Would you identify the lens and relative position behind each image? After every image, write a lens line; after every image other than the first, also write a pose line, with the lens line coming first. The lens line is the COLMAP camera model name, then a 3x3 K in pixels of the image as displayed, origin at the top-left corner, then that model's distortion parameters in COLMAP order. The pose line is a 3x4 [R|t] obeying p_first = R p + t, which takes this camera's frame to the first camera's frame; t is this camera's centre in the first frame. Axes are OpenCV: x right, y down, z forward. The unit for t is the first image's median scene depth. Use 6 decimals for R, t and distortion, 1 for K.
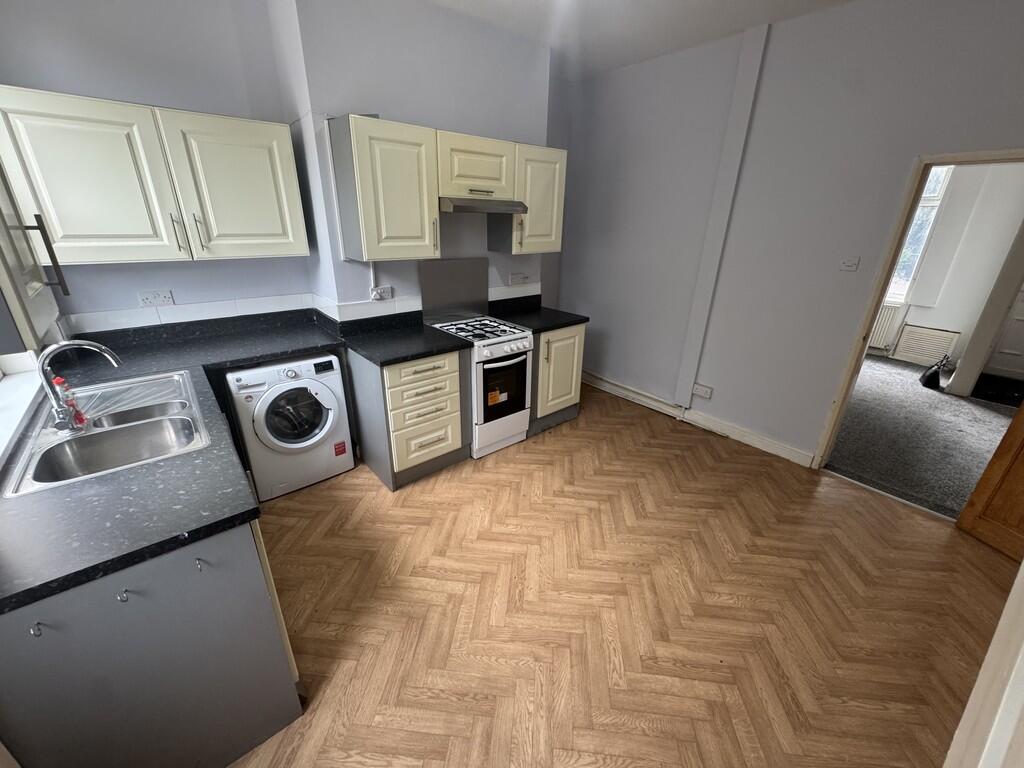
lens RADIAL K [[408.5, 0, 509.7], [0, 408.5, 383.2], [0, 0, 1]] dist [-0.004112, -0.000334]
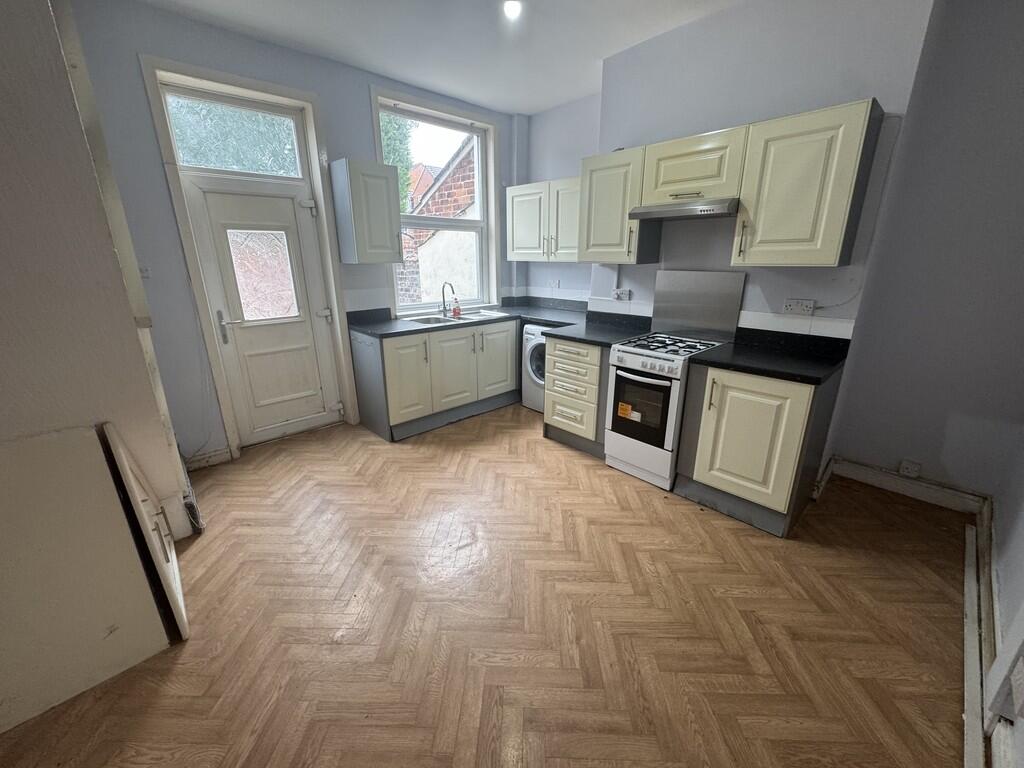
lens RADIAL K [[408.5, 0, 513.1], [0, 408.5, 382.1], [0, 0, 1]] dist [-0.004112, -0.000334]
pose [[0.059246, 0.278726, -0.958542, 0.871878], [-0.371634, 0.897363, 0.237966, -0.158522], [0.926487, 0.342128, 0.156749, 0.617159]]
